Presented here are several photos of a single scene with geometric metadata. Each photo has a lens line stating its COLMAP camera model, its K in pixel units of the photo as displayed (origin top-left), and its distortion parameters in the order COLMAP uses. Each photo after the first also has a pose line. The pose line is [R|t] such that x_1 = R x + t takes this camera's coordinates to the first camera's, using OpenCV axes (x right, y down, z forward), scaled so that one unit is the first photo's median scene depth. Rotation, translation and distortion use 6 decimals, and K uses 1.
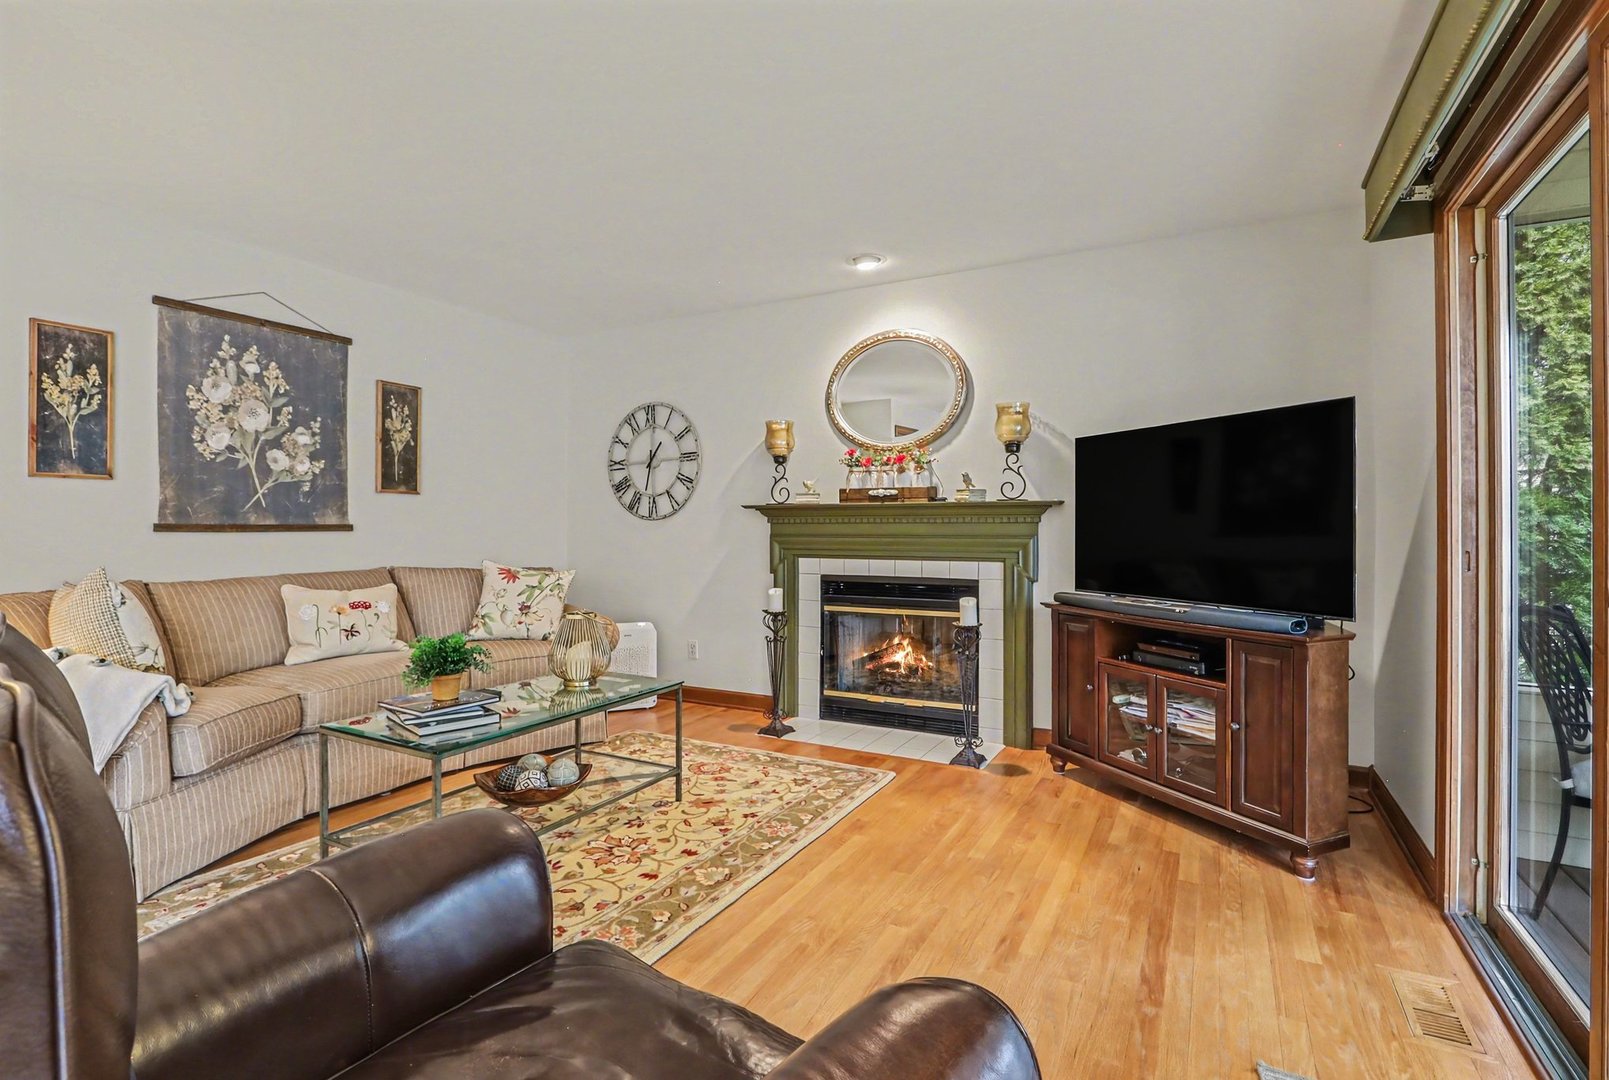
lens RADIAL K [[757.0, 0, 803.8], [0, 757.0, 531.1], [0, 0, 1]] dist [-0.023010, 0.000427]
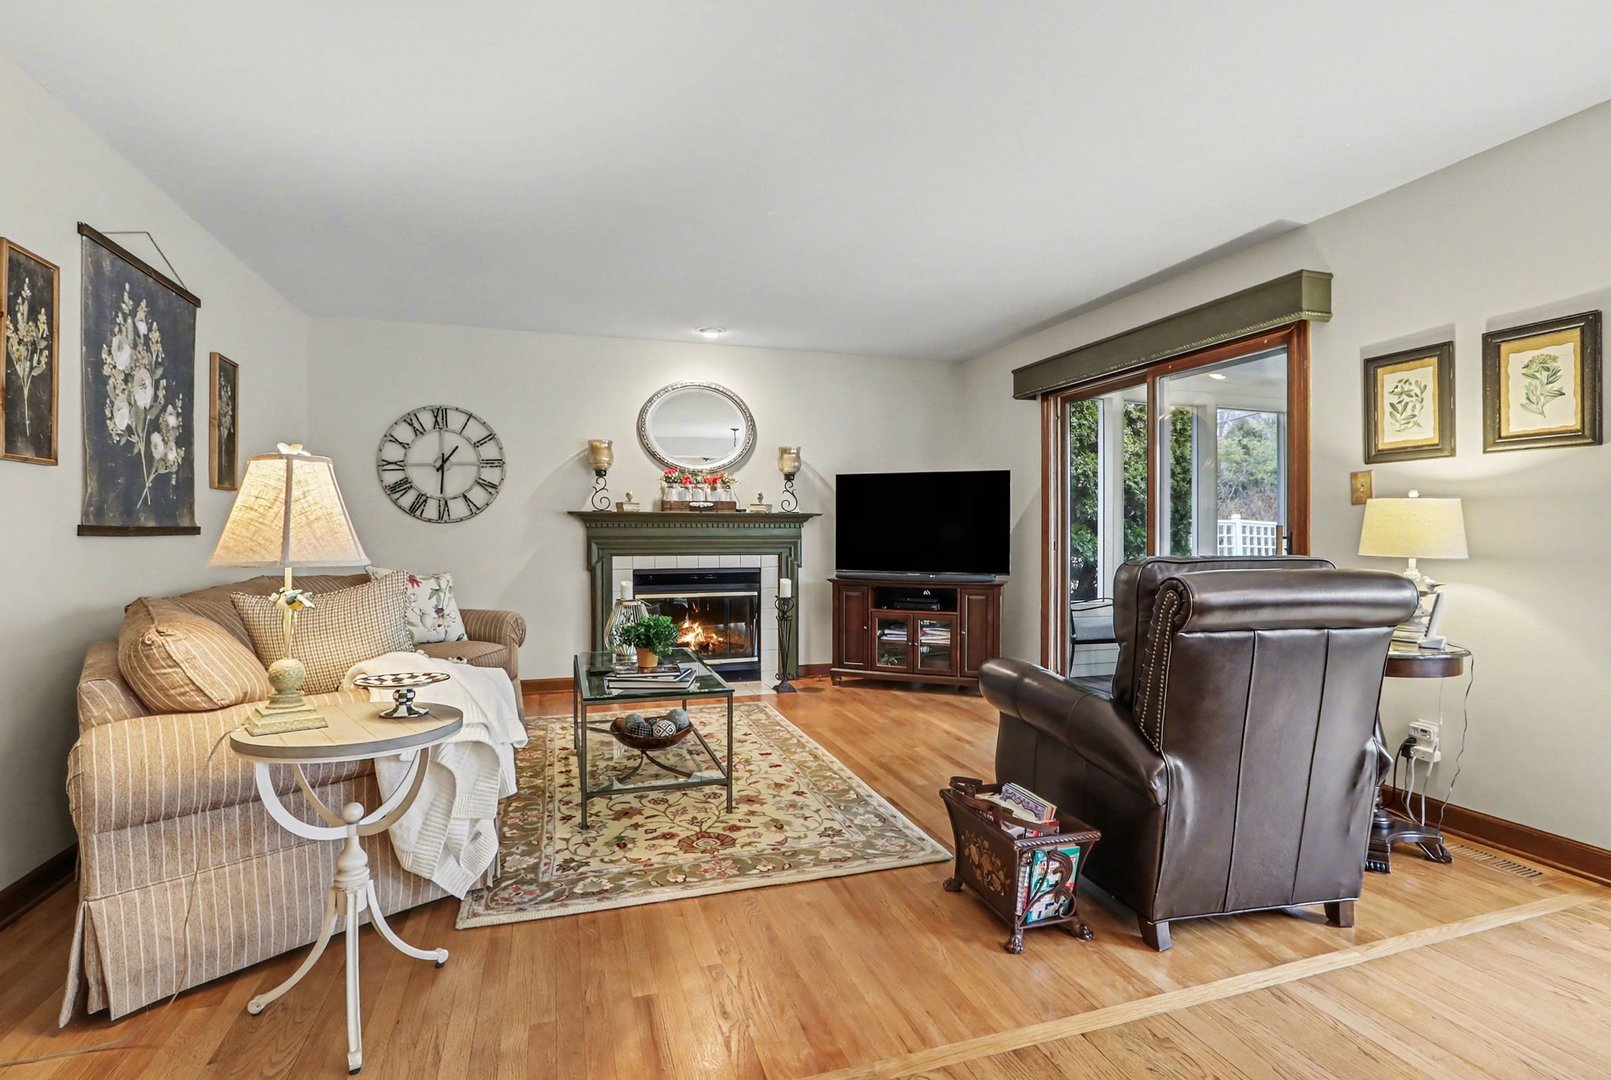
lens RADIAL K [[762.3, 0, 800.3], [0, 762.3, 536.6], [0, 0, 1]] dist [-0.017773, 0.002585]
pose [[0.691807, -0.004278, 0.722070, -0.774705], [0.001868, 0.999990, 0.004136, -0.000316], [-0.722080, -0.001513, 0.691808, -0.045790]]
